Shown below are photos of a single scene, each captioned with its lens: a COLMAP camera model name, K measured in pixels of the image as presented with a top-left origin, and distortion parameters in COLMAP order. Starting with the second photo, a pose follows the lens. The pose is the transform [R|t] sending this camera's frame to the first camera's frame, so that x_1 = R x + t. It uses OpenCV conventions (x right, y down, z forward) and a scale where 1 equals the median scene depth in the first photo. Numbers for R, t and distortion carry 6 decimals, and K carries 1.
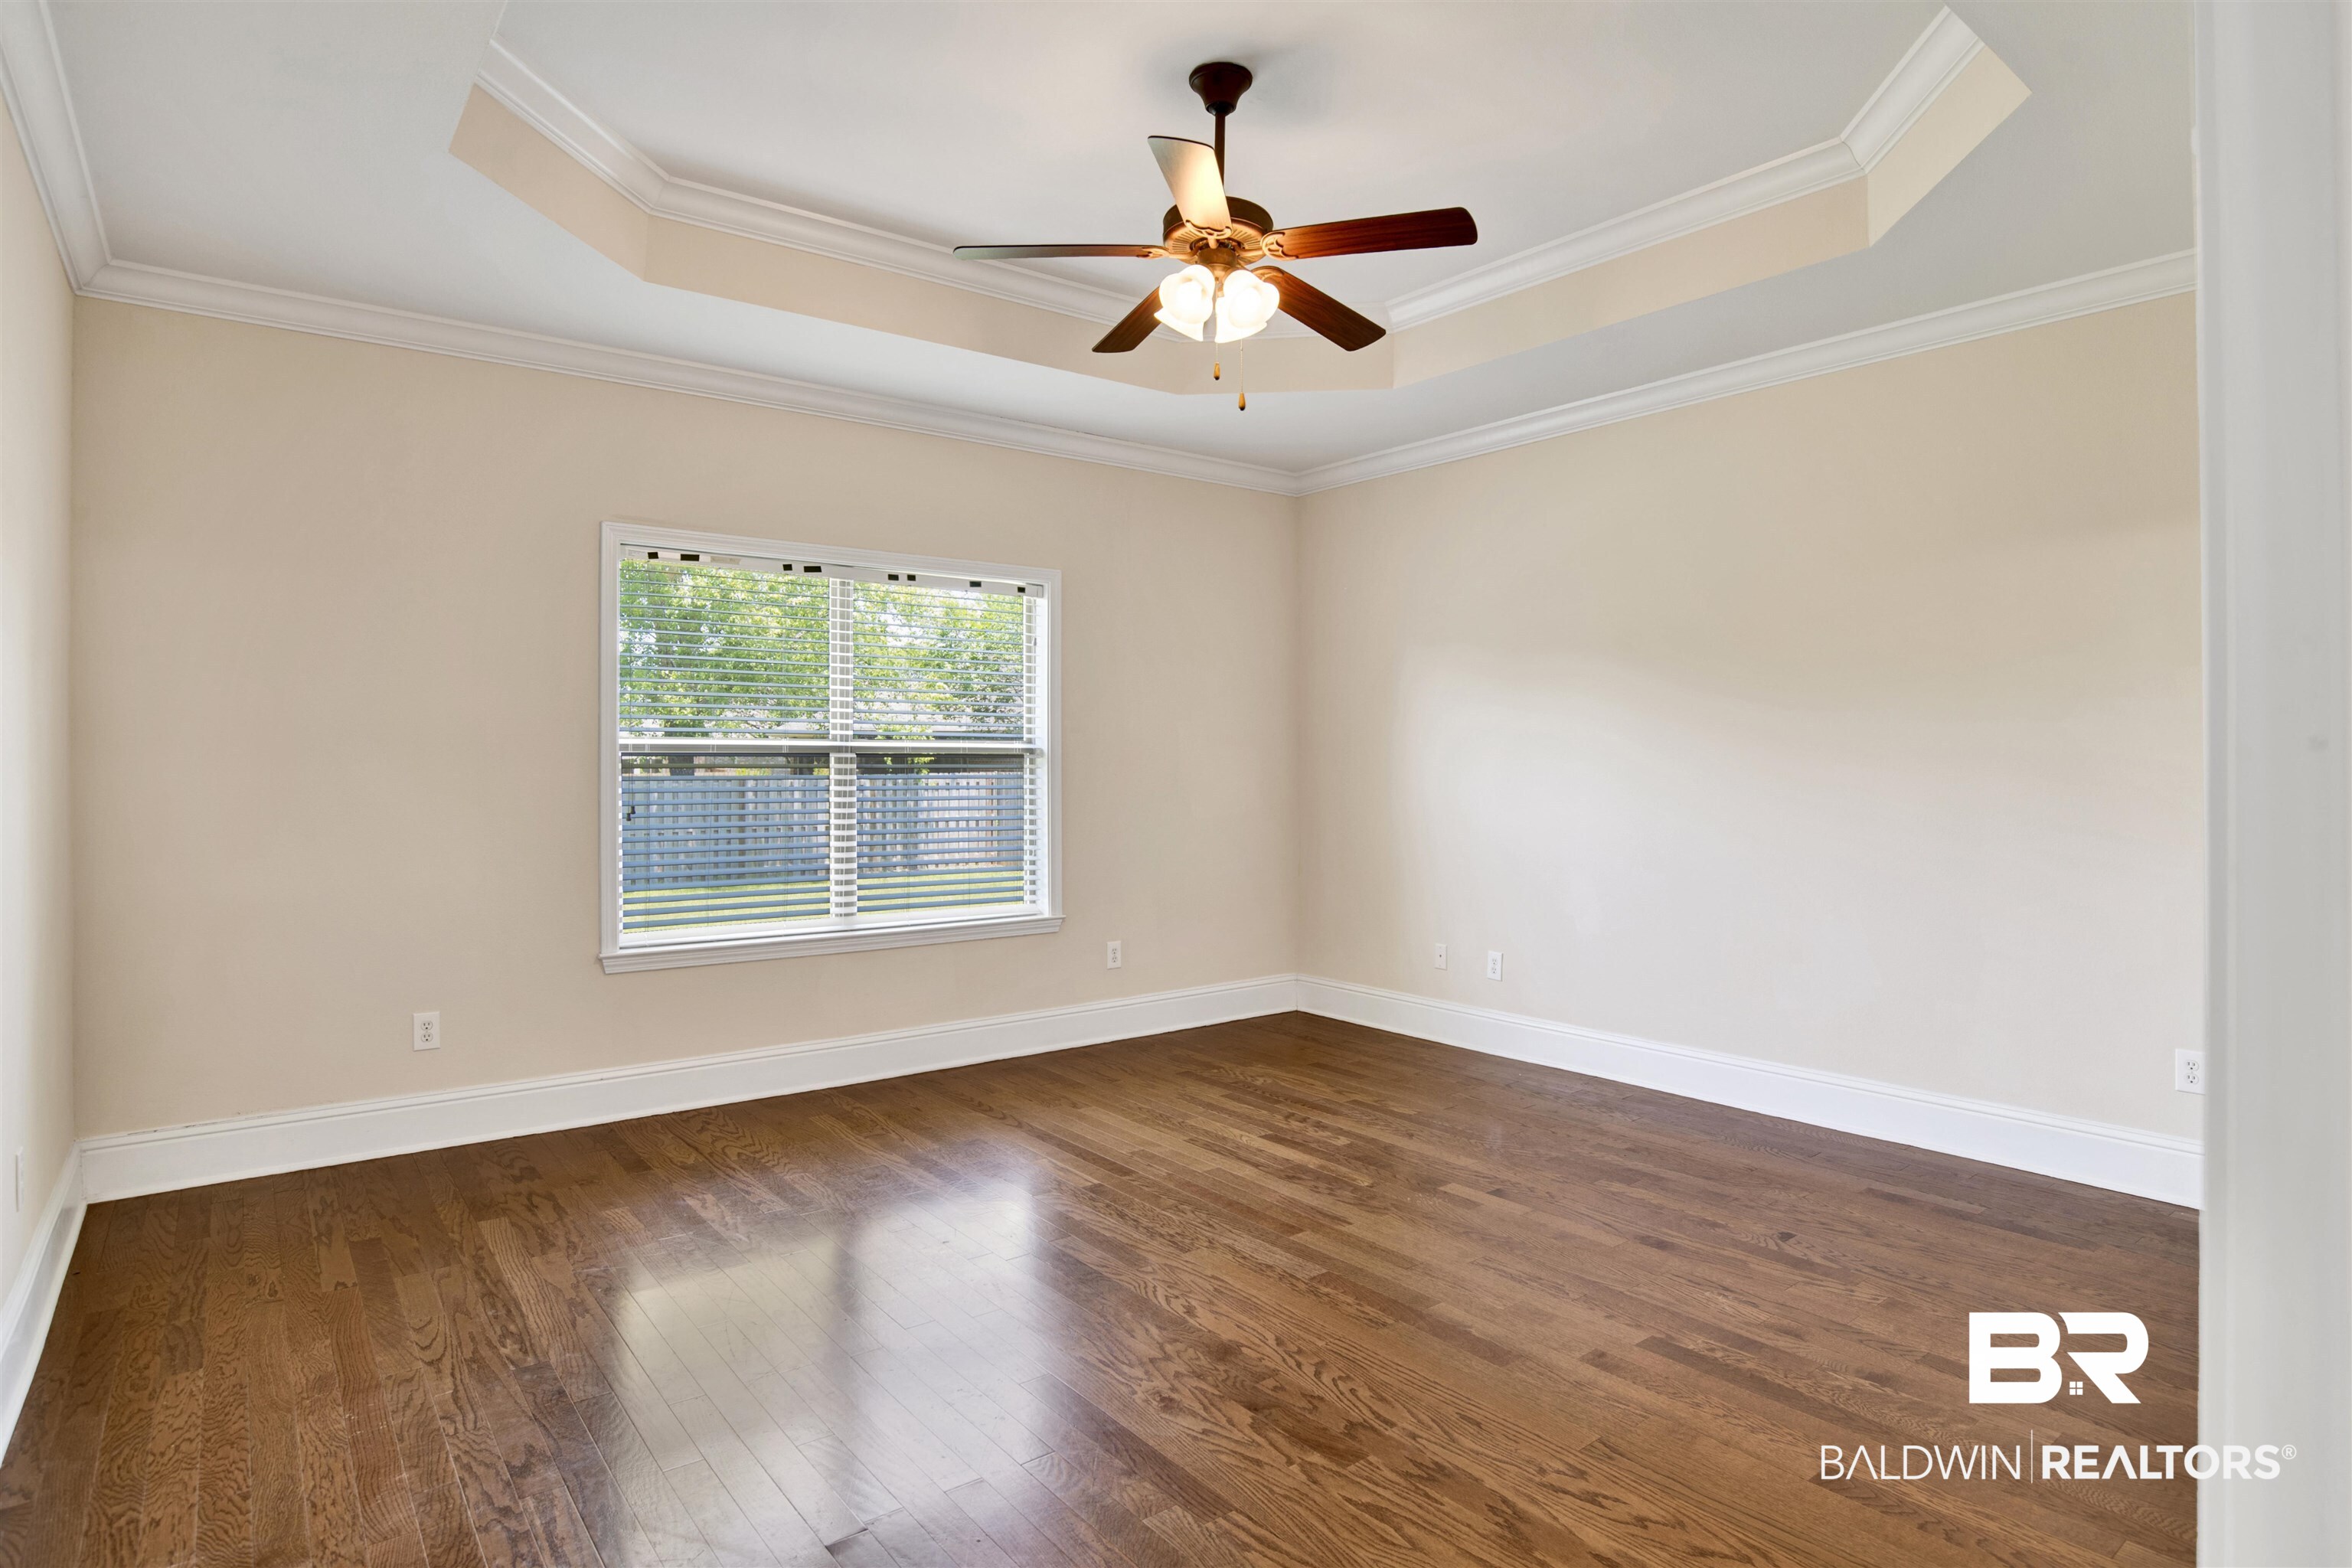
lens RADIAL K [[1245.0, 0, 1174.6], [0, 1245.0, 774.7], [0, 0, 1]] dist [-0.066118, 0.021072]
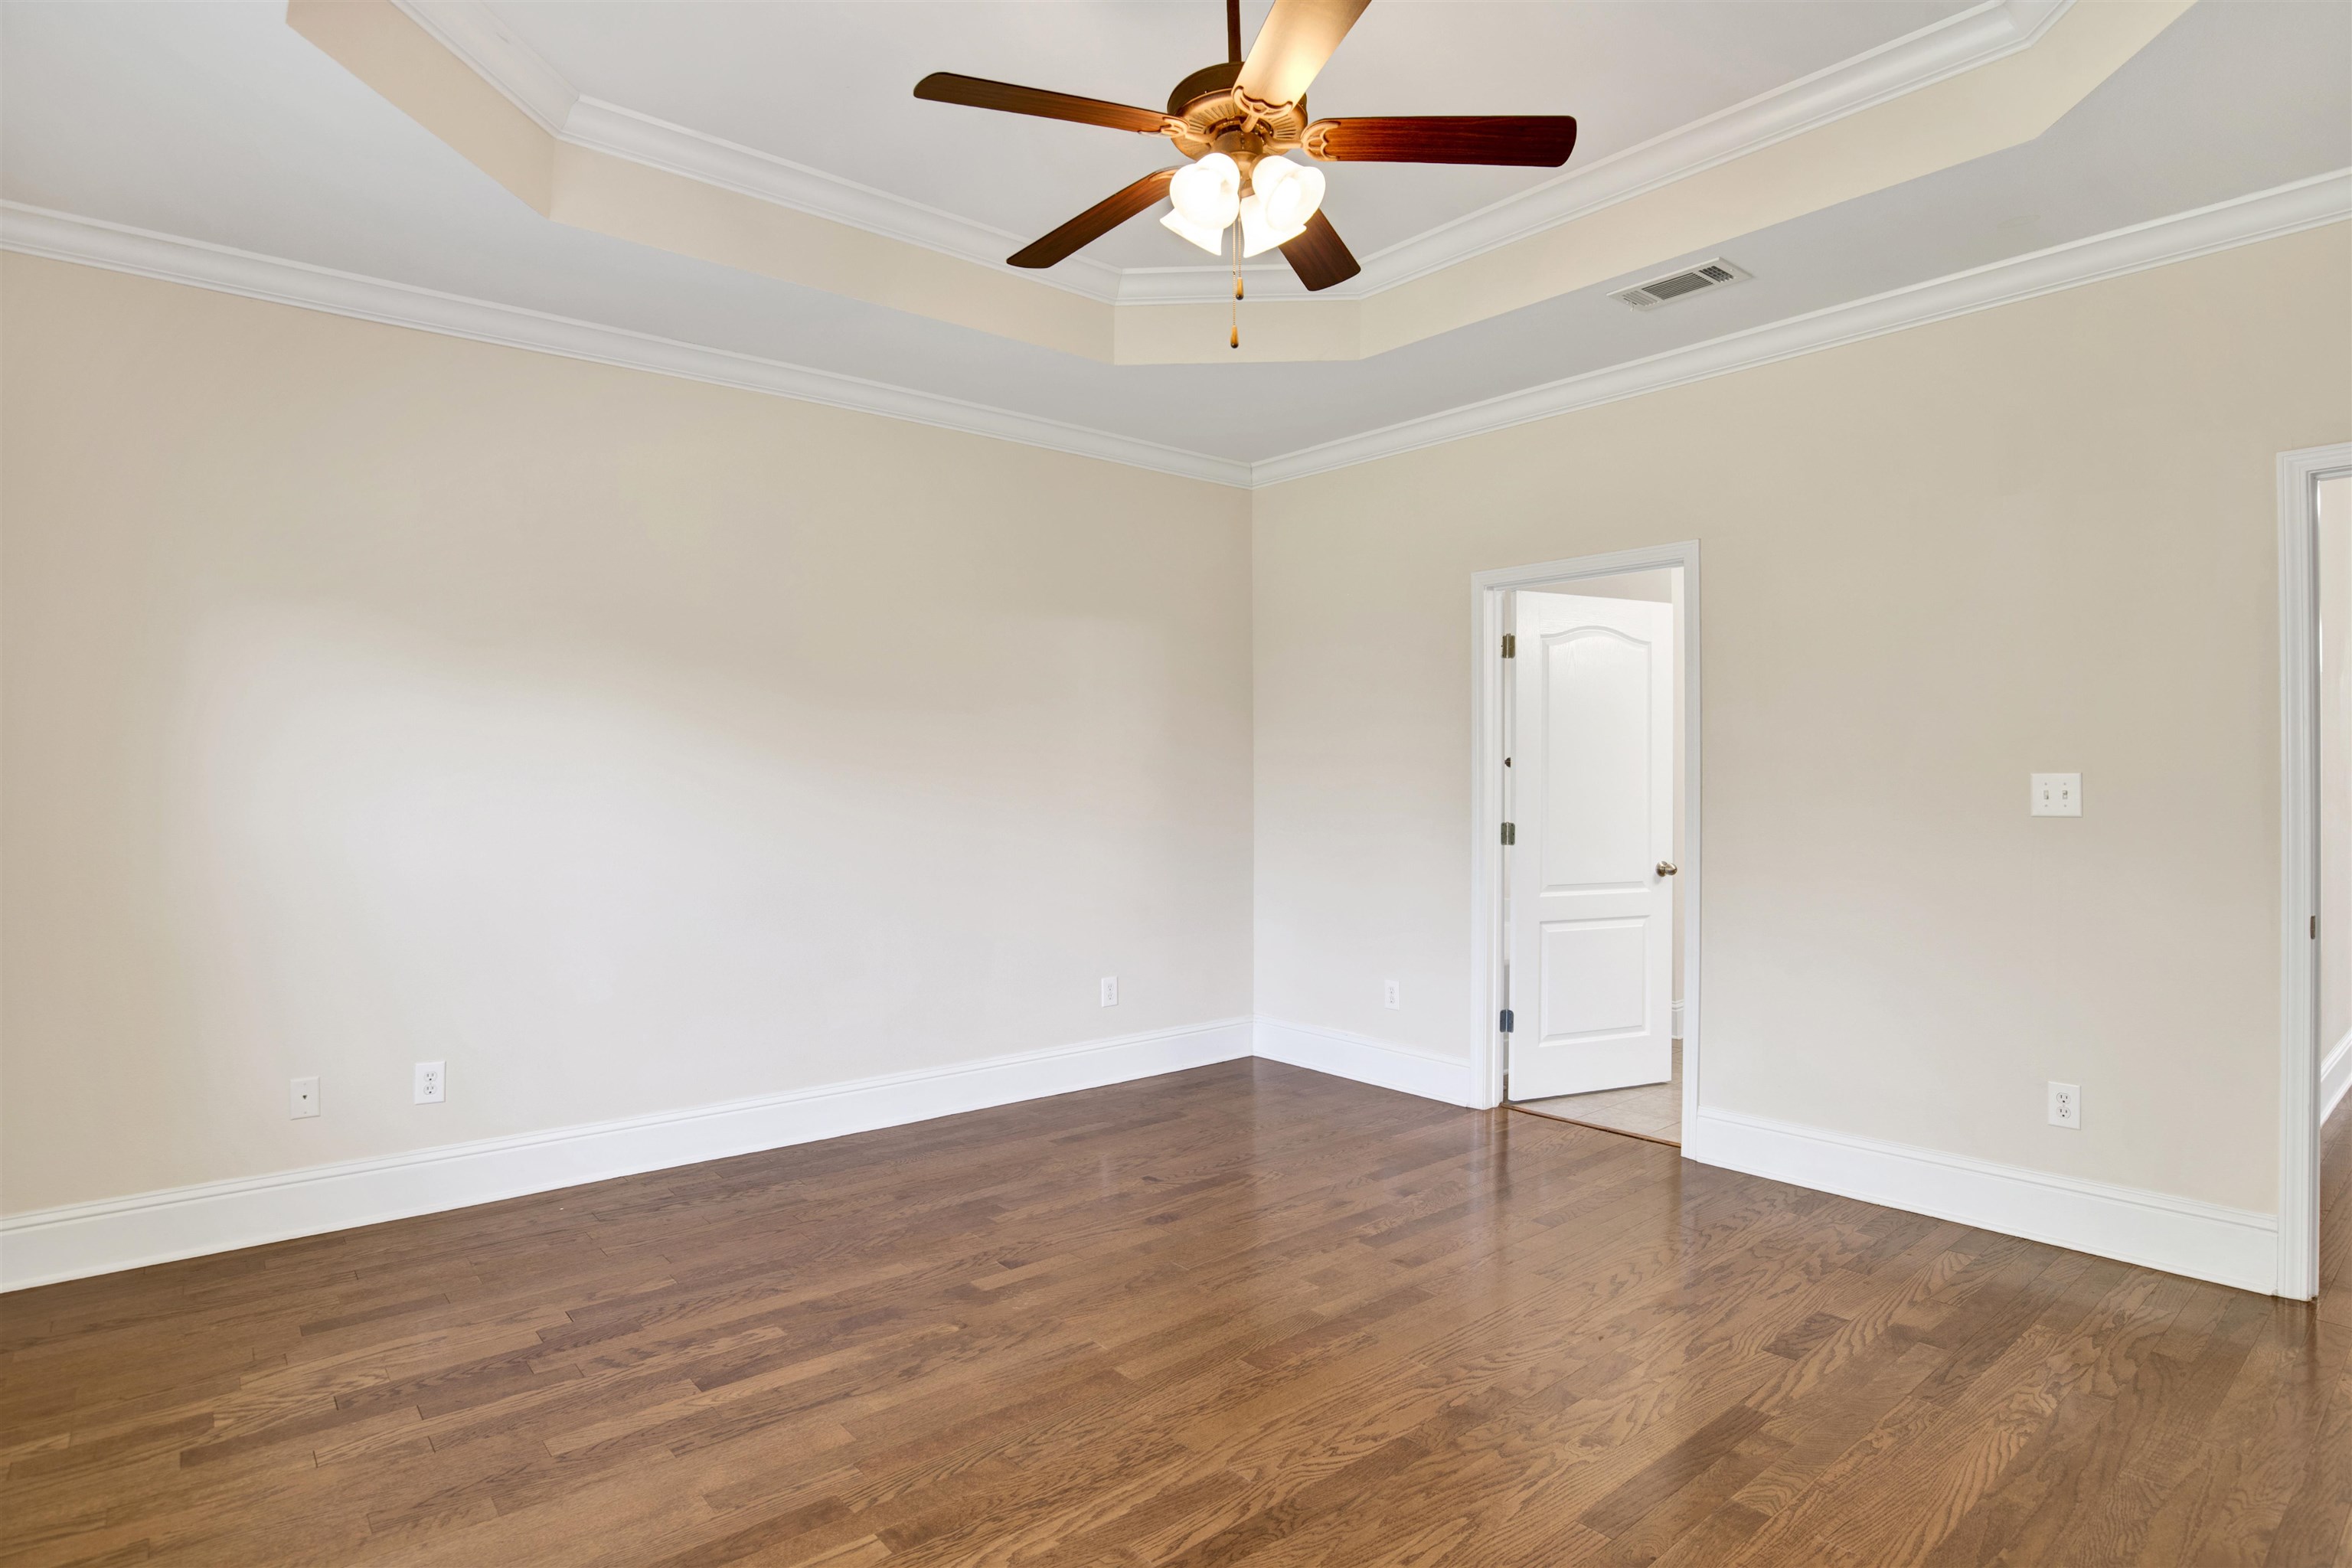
lens RADIAL K [[1245.0, 0, 1175.0], [0, 1245.0, 784.9], [0, 0, 1]] dist [-0.066118, 0.021072]
pose [[-0.045714, -0.001441, 0.998954, -0.624315], [0.010918, 0.999939, 0.001942, -0.010044], [-0.998895, 0.010996, -0.045696, 0.894814]]
